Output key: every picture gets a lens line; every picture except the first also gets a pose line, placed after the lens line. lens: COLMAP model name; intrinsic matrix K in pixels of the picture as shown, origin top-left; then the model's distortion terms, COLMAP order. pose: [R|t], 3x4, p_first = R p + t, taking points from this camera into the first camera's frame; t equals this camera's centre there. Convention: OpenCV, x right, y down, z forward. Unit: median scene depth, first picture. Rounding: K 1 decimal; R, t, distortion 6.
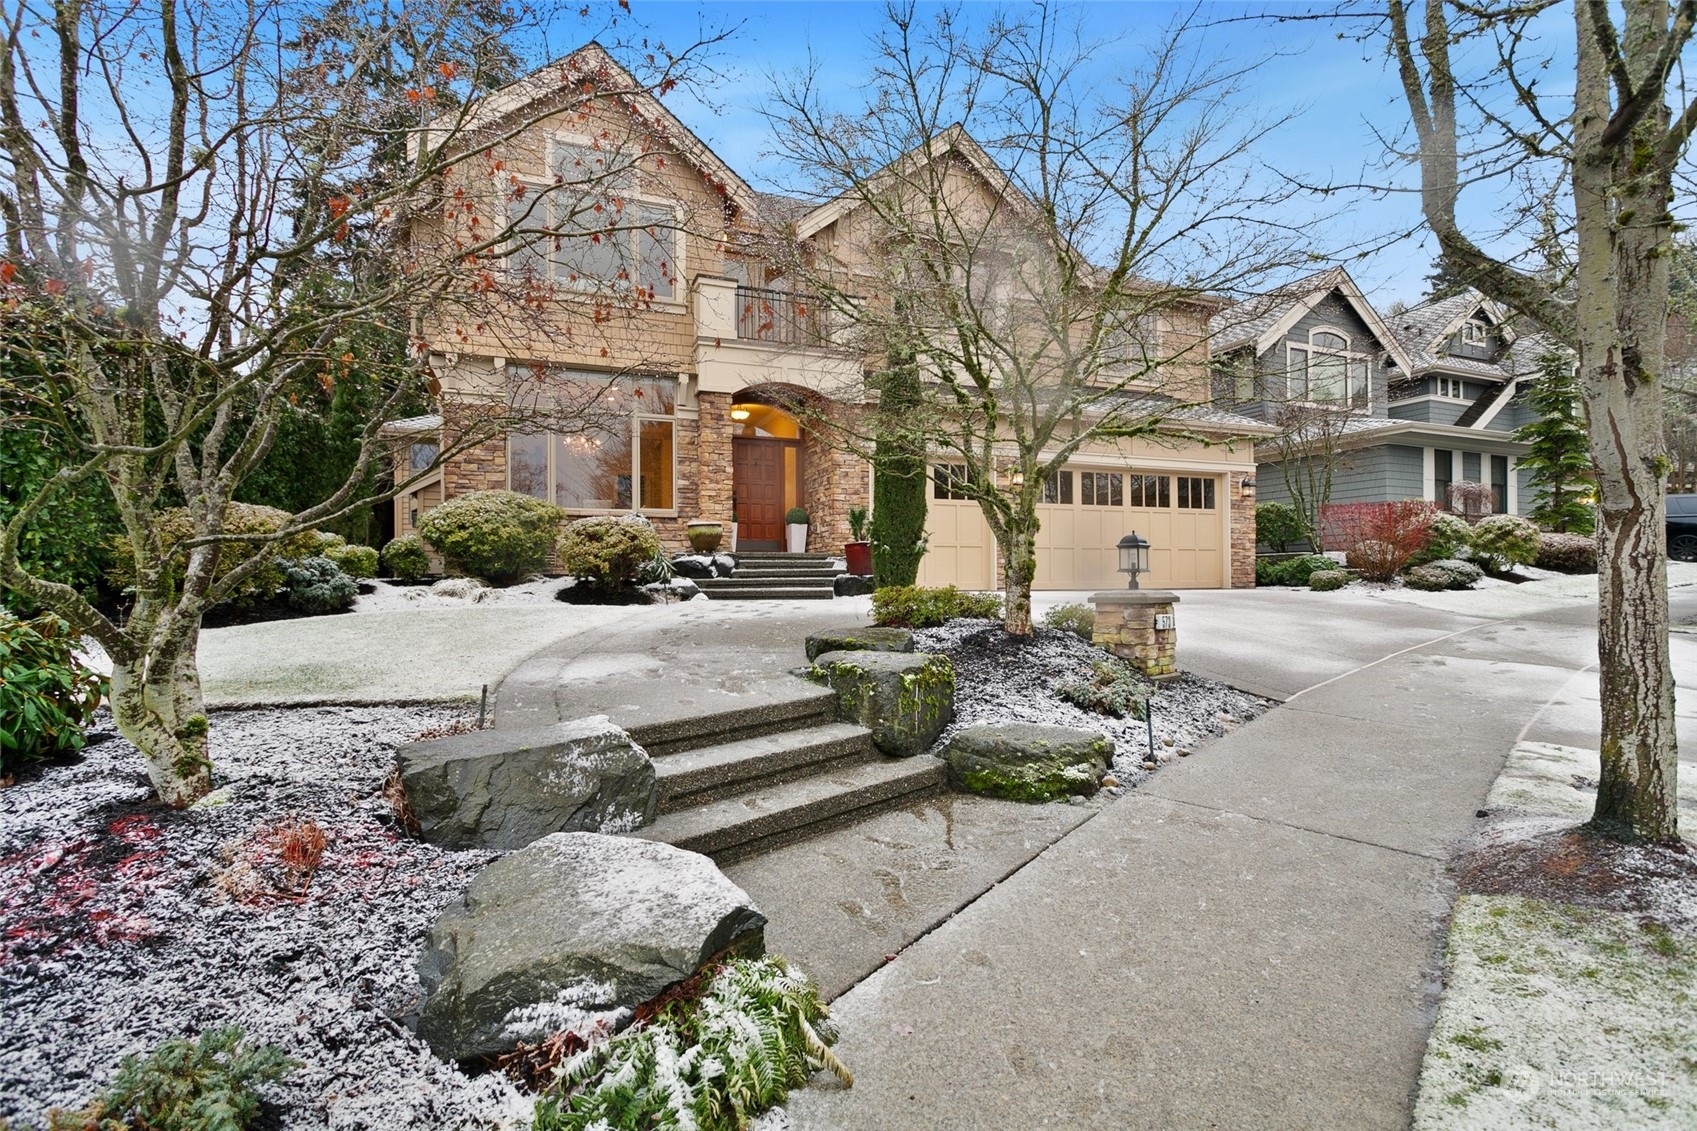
lens RADIAL K [[808.6, 0, 853.4], [0, 808.6, 560.7], [0, 0, 1]] dist [0.006007, 0.000262]
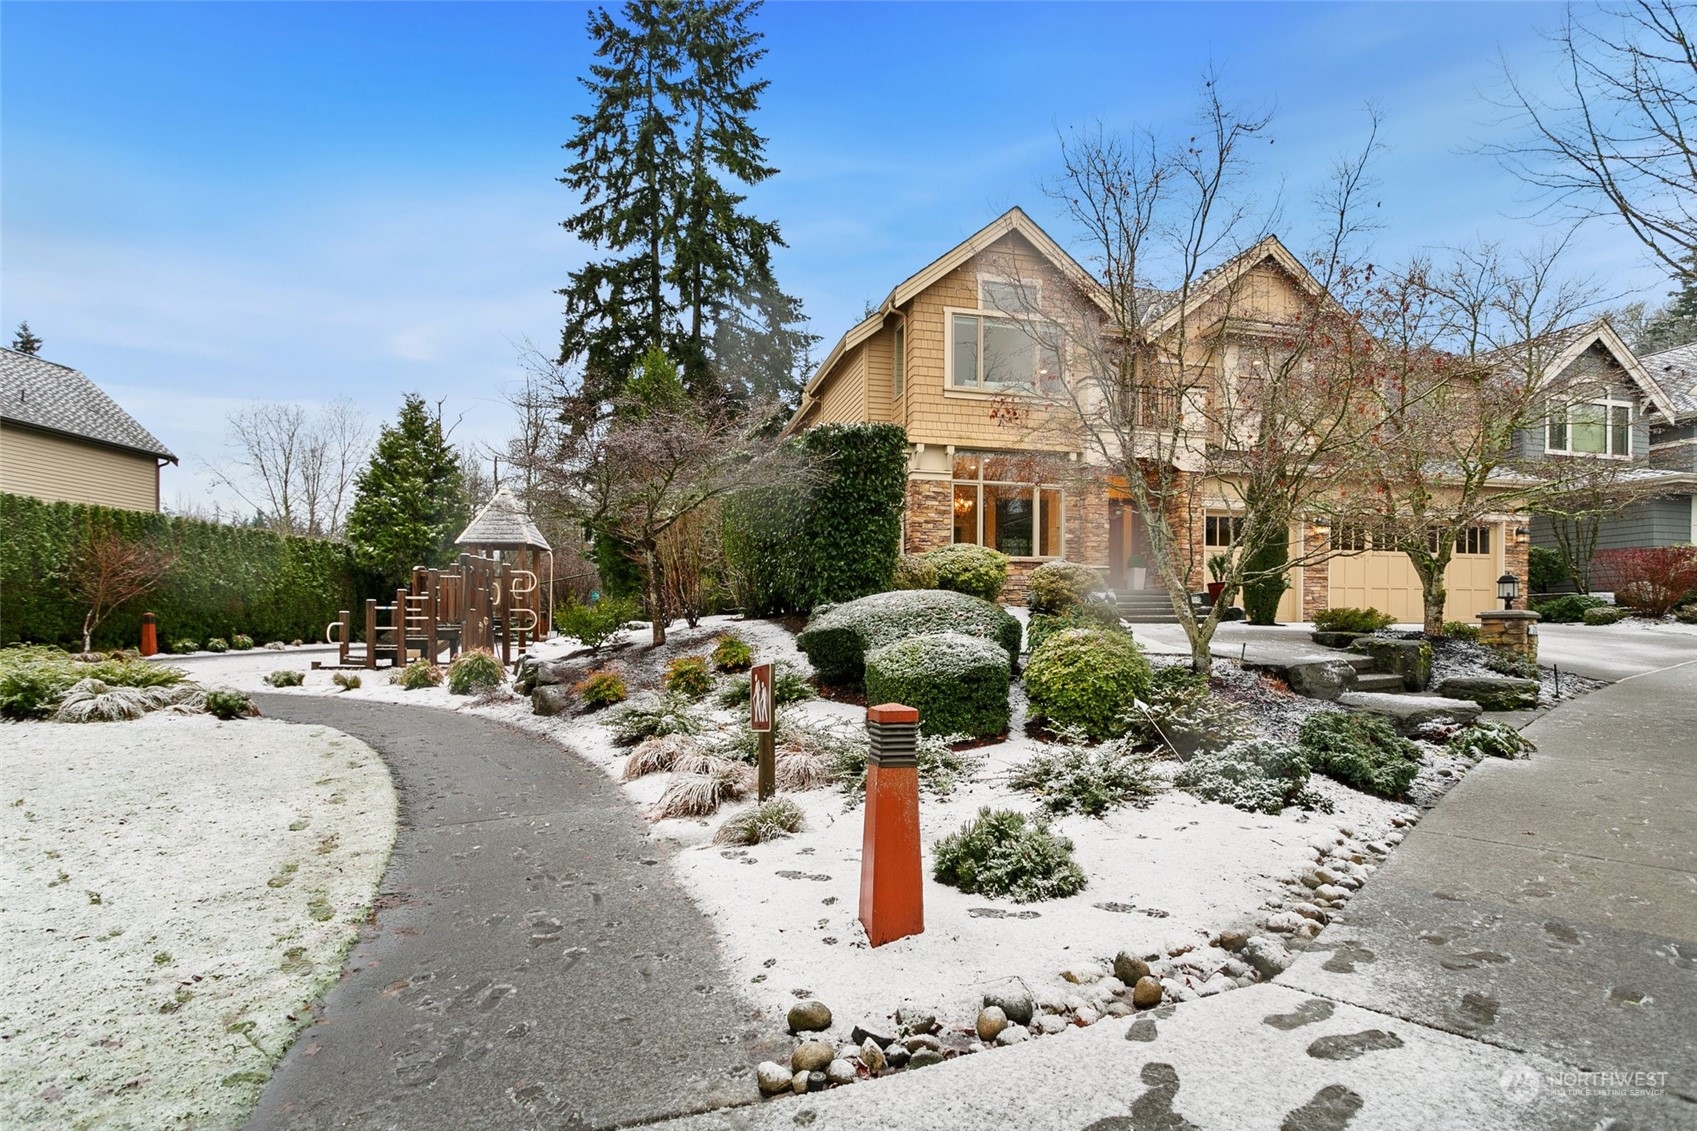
lens RADIAL K [[922.2, 0, 811.1], [0, 922.2, 617.6], [0, 0, 1]] dist [-0.002729, 0.002419]
pose [[0.991468, 0.005885, -0.130217, -0.366595], [-0.004624, 0.999939, 0.009982, 0.019185], [0.130268, -0.009294, 0.991435, -0.453339]]
